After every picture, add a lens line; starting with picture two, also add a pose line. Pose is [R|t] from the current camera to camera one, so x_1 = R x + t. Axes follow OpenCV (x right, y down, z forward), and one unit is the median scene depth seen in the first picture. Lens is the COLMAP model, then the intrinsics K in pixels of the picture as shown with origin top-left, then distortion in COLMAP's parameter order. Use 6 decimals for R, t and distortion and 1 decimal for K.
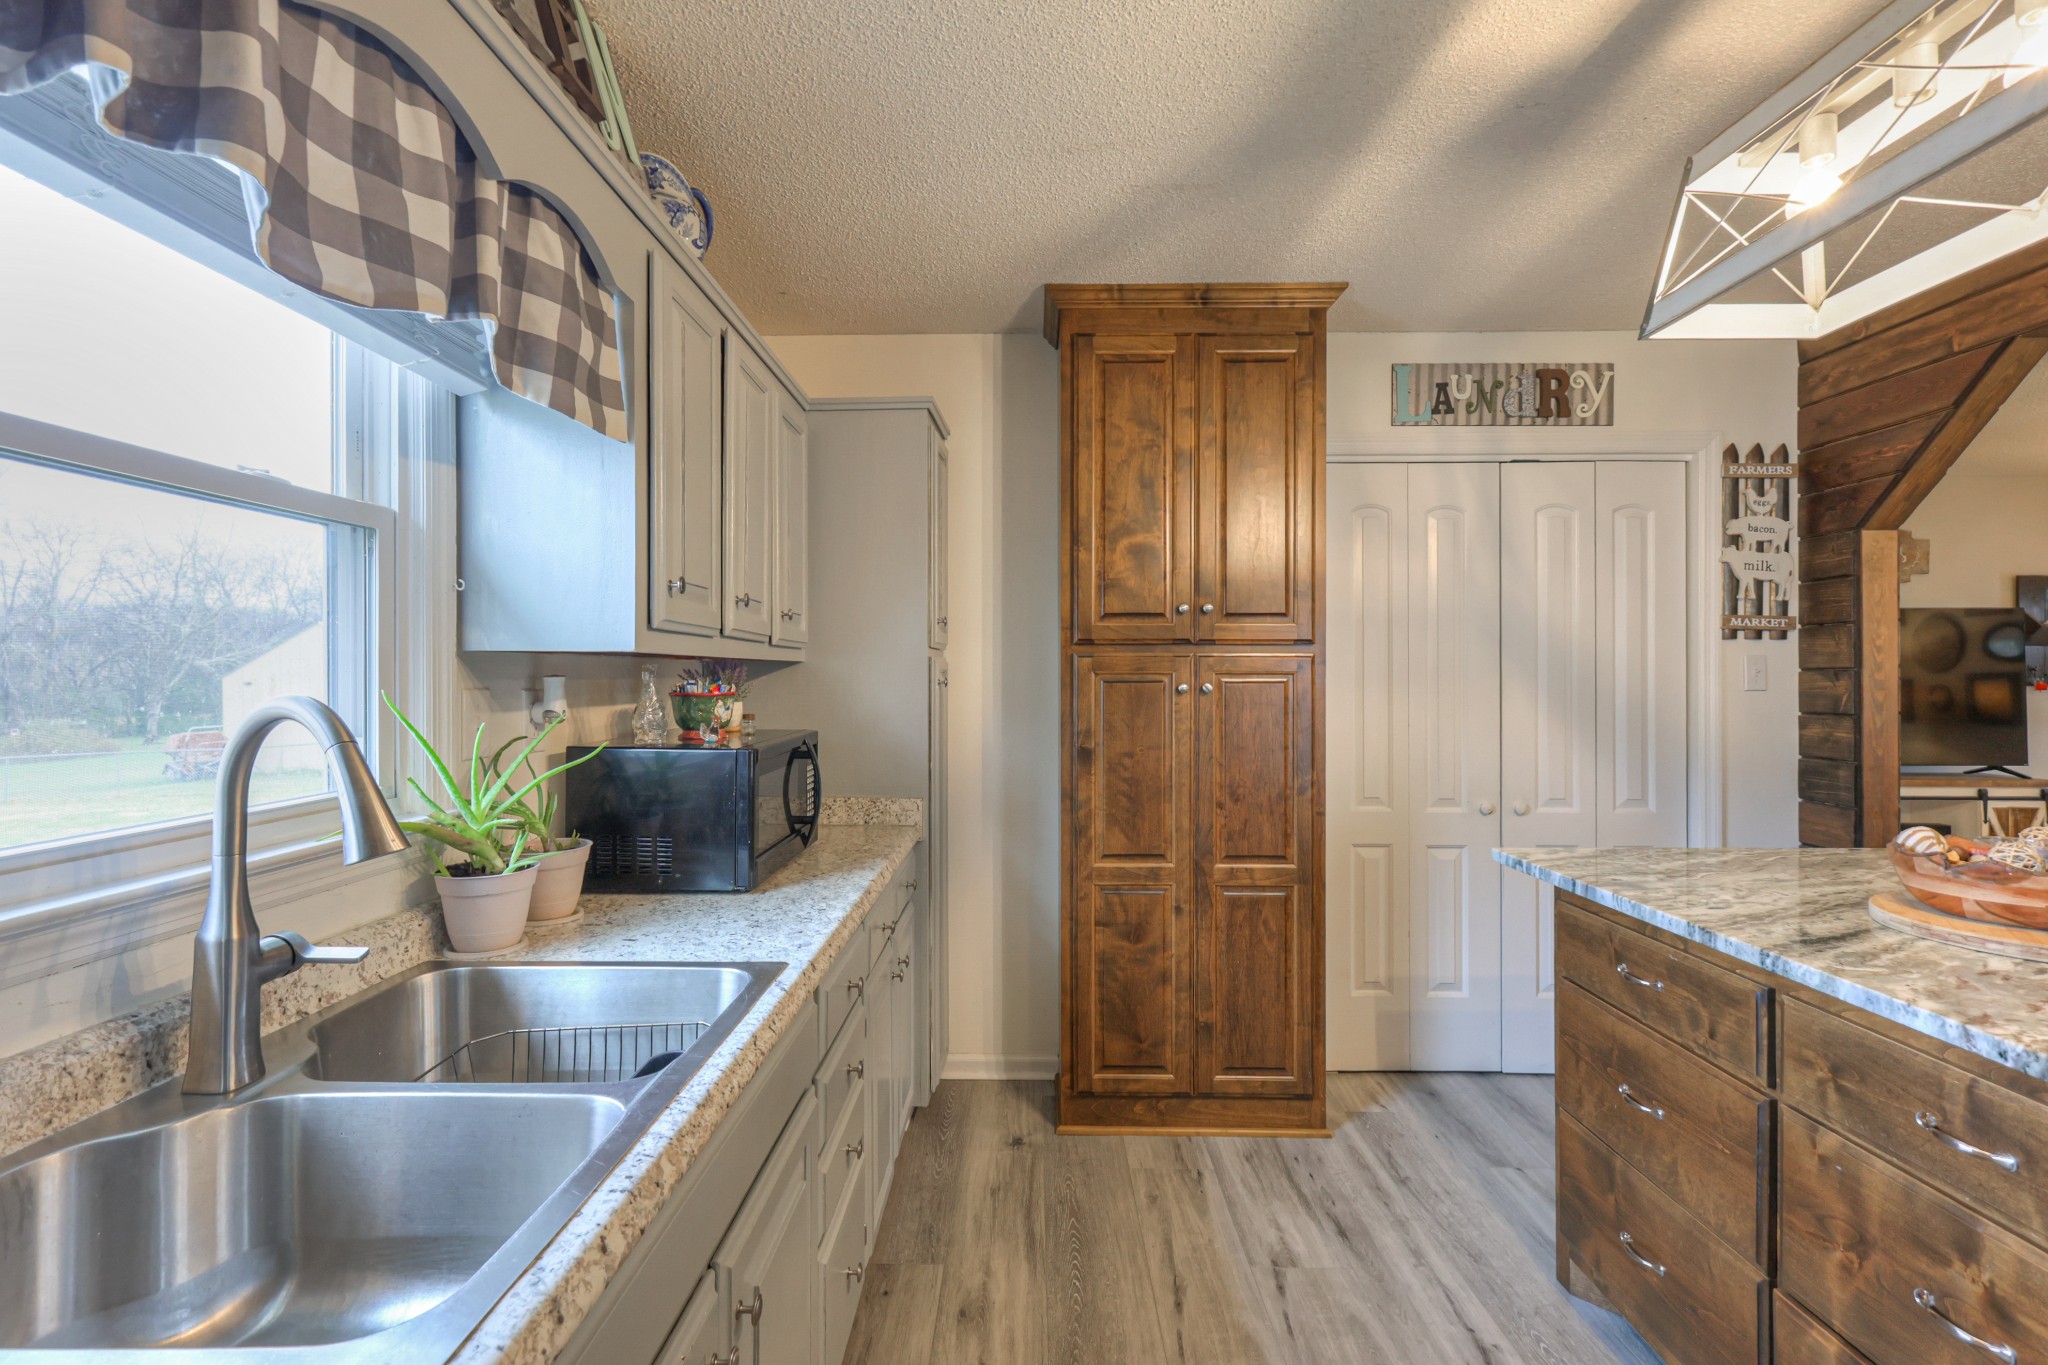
lens RADIAL K [[890.9, 0, 993.8], [0, 890.9, 676.4], [0, 0, 1]] dist [-0.000468, 0.003499]
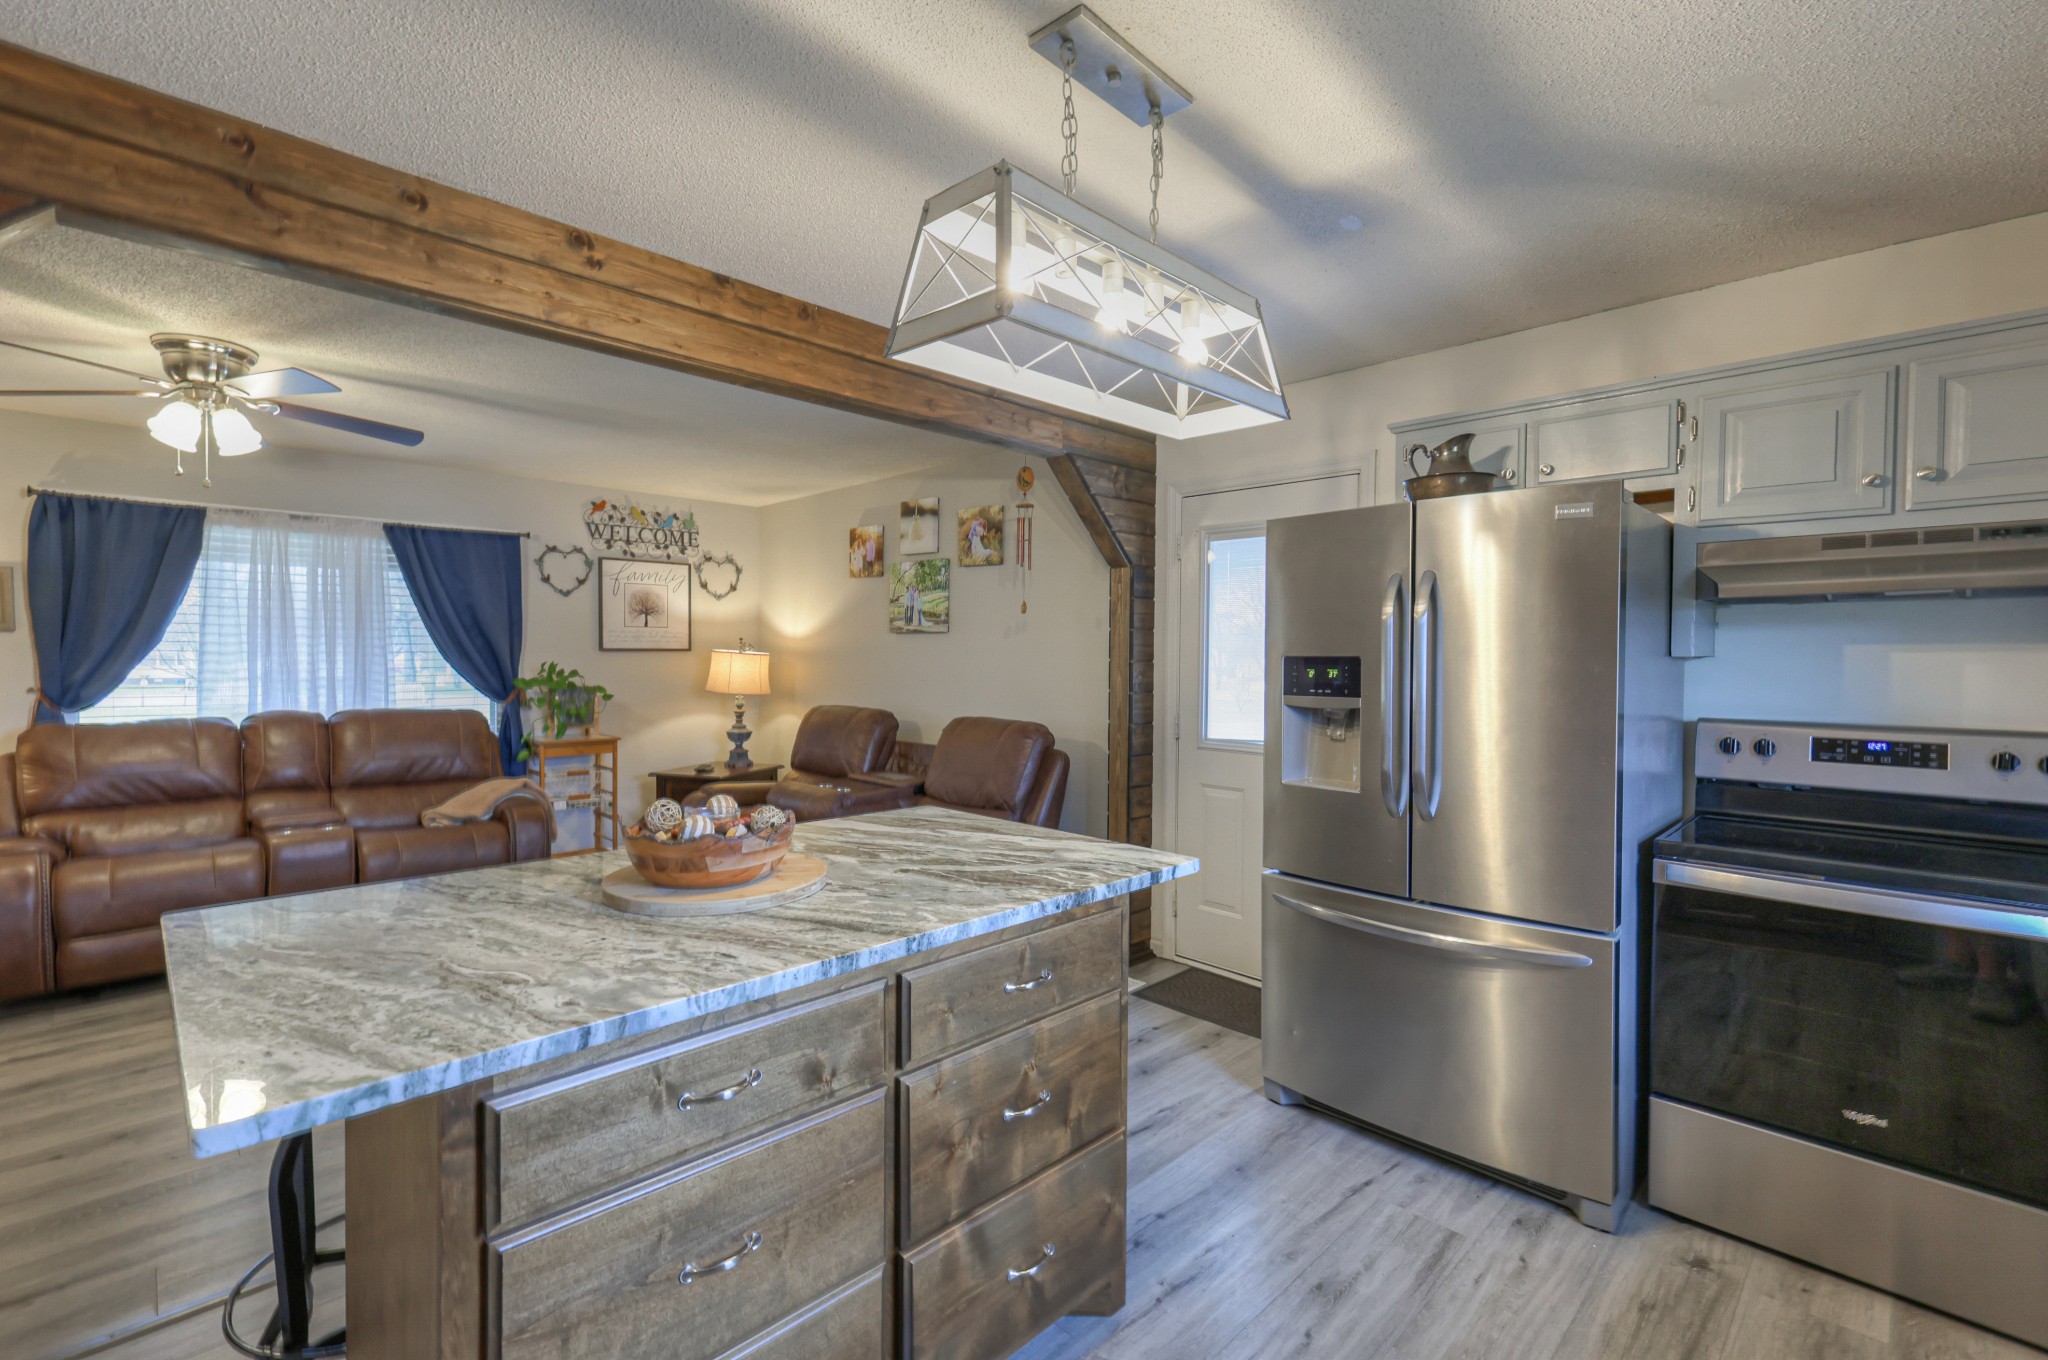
lens RADIAL K [[890.9, 0, 1018.7], [0, 890.9, 673.1], [0, 0, 1]] dist [-0.000468, 0.003499]
pose [[-0.731755, -0.016160, 0.681376, 0.029723], [-0.004076, 0.999805, 0.019334, -0.010547], [-0.681556, 0.011370, -0.731678, 0.774135]]
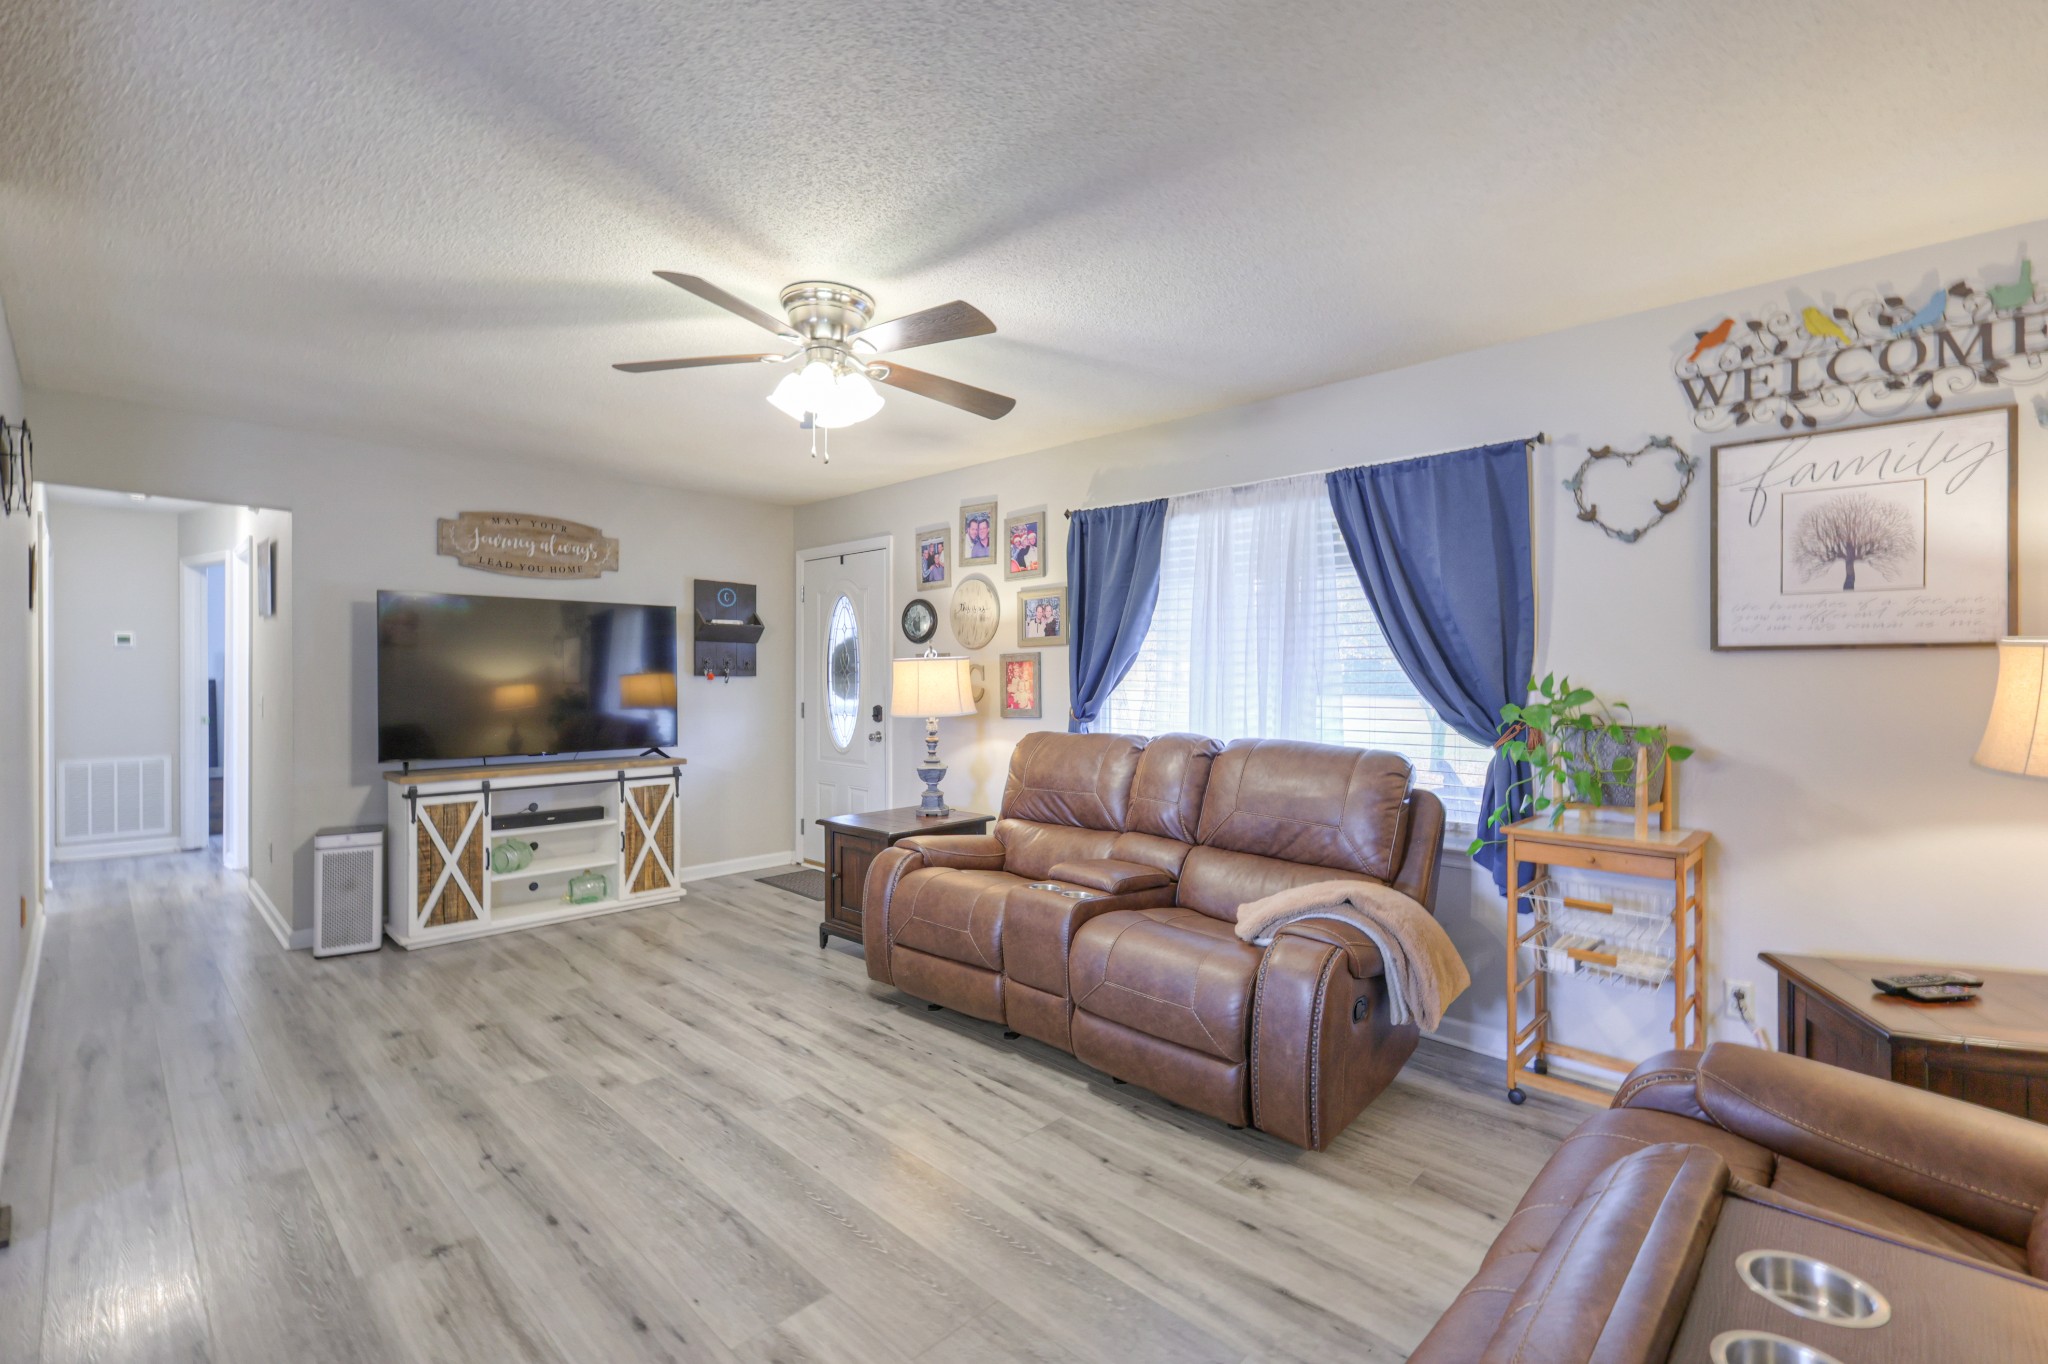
lens RADIAL K [[890.9, 0, 1050.7], [0, 890.9, 685.4], [0, 0, 1]] dist [-0.000468, 0.003499]
pose [[0.641668, -0.011000, 0.766904, 0.974075], [0.002306, 0.999920, 0.012412, 0.005410], [-0.766979, -0.006196, 0.641642, -0.154409]]
